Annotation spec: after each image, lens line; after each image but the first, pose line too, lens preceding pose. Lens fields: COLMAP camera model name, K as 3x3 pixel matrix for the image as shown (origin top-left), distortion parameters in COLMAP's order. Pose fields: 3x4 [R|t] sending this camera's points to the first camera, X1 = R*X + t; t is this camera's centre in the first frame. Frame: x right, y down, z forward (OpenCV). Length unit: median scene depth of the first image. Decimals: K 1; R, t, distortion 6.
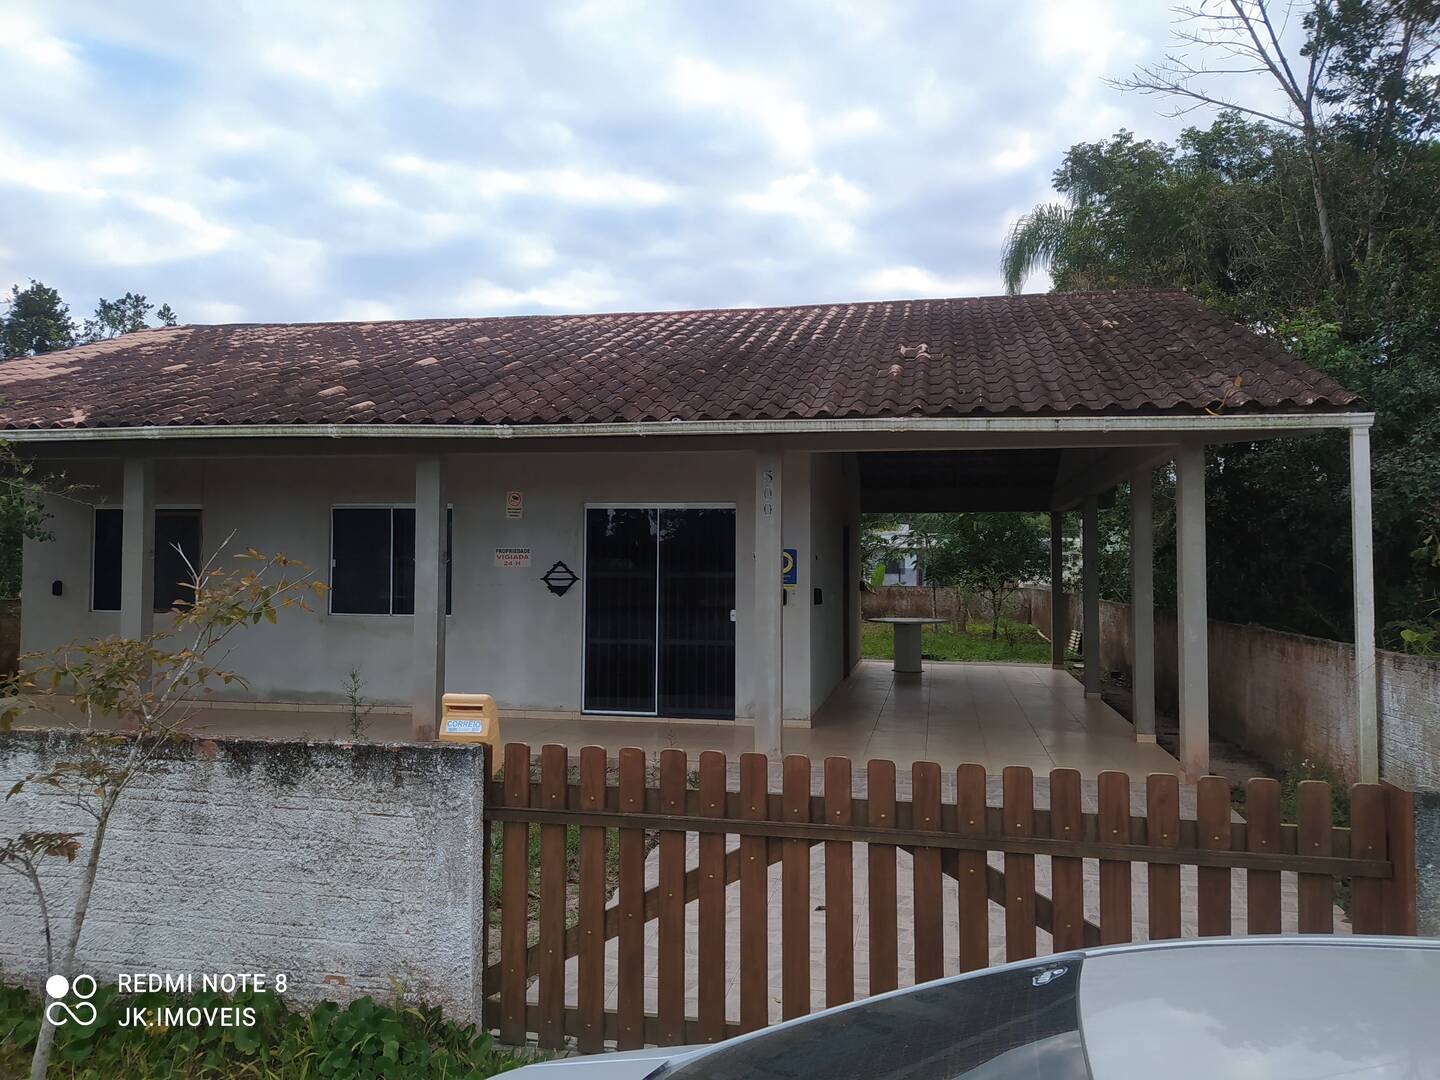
lens RADIAL K [[1074.5, 0, 720.9], [0, 1074.5, 536.3], [0, 0, 1]] dist [0.129655, -0.197800]
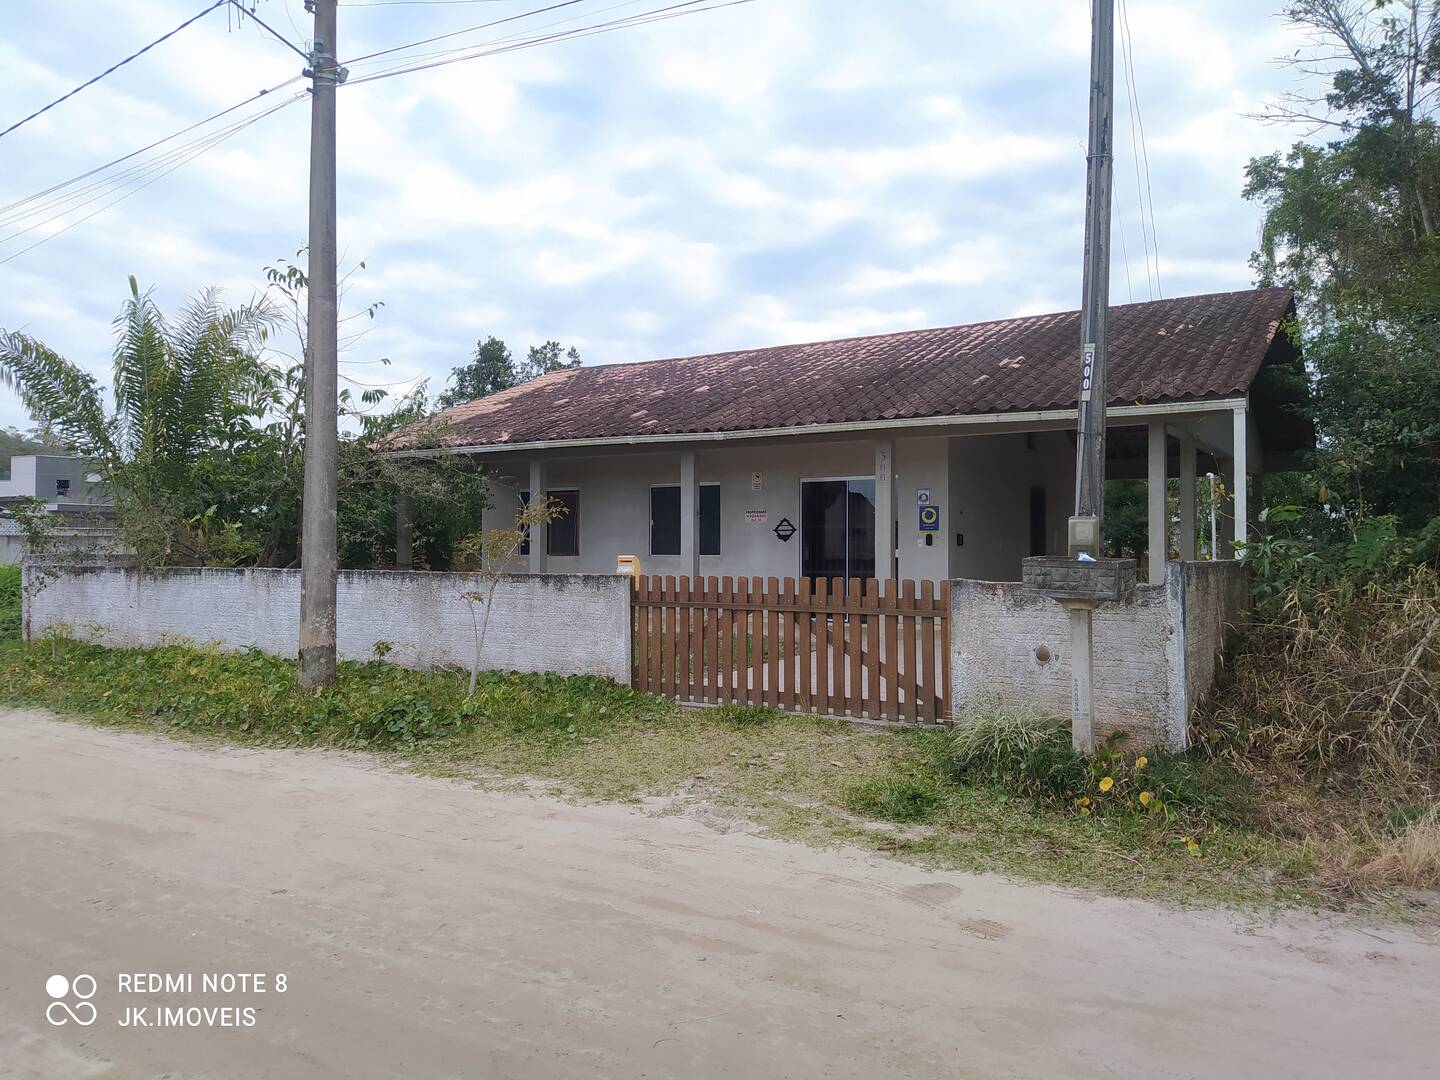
lens RADIAL K [[1074.5, 0, 720.9], [0, 1074.5, 536.3], [0, 0, 1]] dist [0.129655, -0.197800]
pose [[0.934943, -0.011328, -0.354618, 0.350896], [0.016655, 0.999790, 0.011973, 0.034638], [0.354408, -0.017100, 0.934935, -0.498803]]
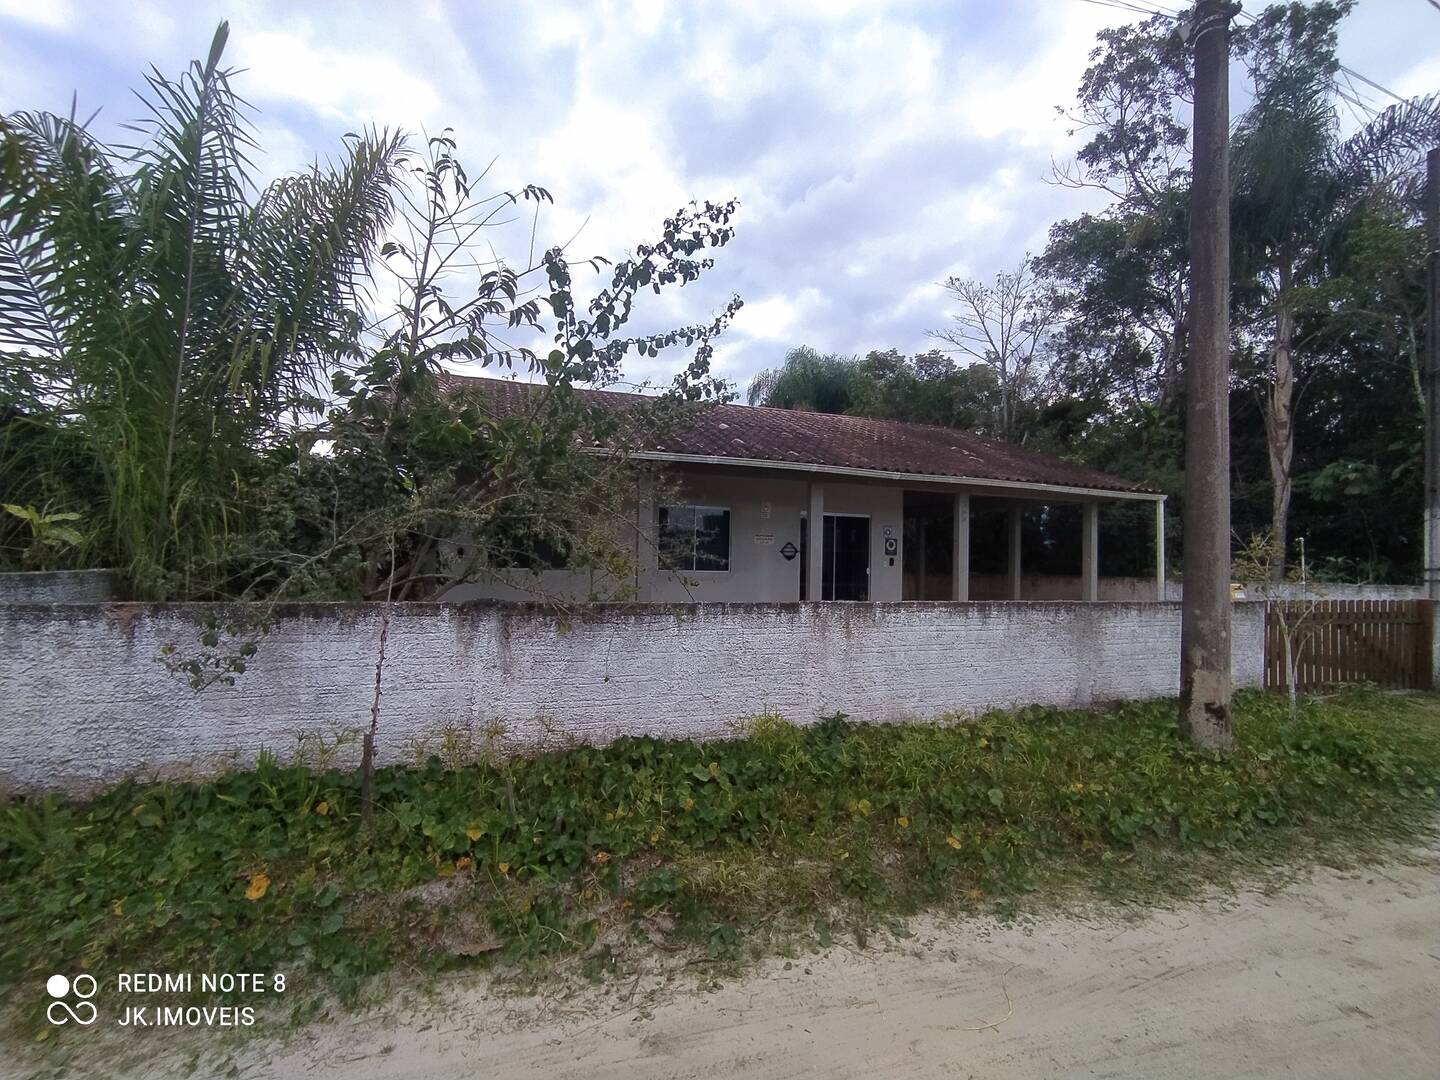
lens RADIAL K [[662.5, 0, 732.4], [0, 662.5, 535.6], [0, 0, 1]] dist [-0.002060, 0.000270]
pose [[0.839940, 0.027125, 0.542000, -1.021743], [-0.025894, 0.999616, -0.009899, 0.031045], [-0.542060, -0.005720, 0.840320, 0.110857]]
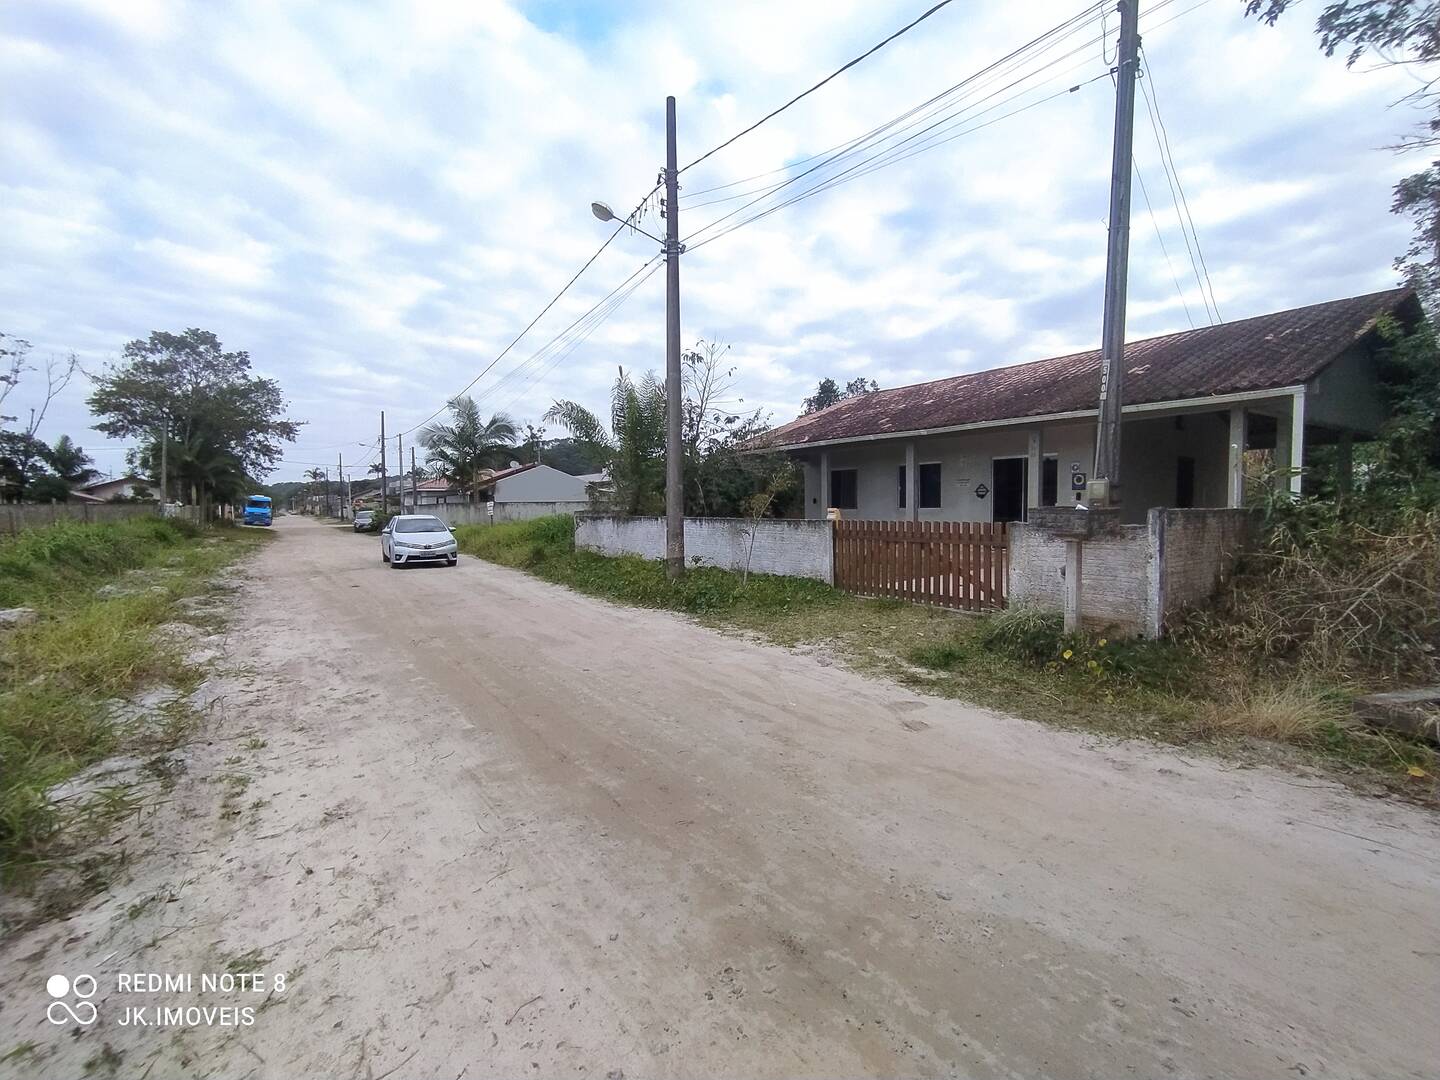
lens RADIAL K [[662.5, 0, 732.4], [0, 662.5, 535.6], [0, 0, 1]] dist [-0.002060, 0.000270]
pose [[0.721929, 0.015488, -0.691794, 0.526374], [0.034258, 0.997724, 0.058087, 0.040051], [0.691119, -0.065634, 0.719755, -0.450967]]
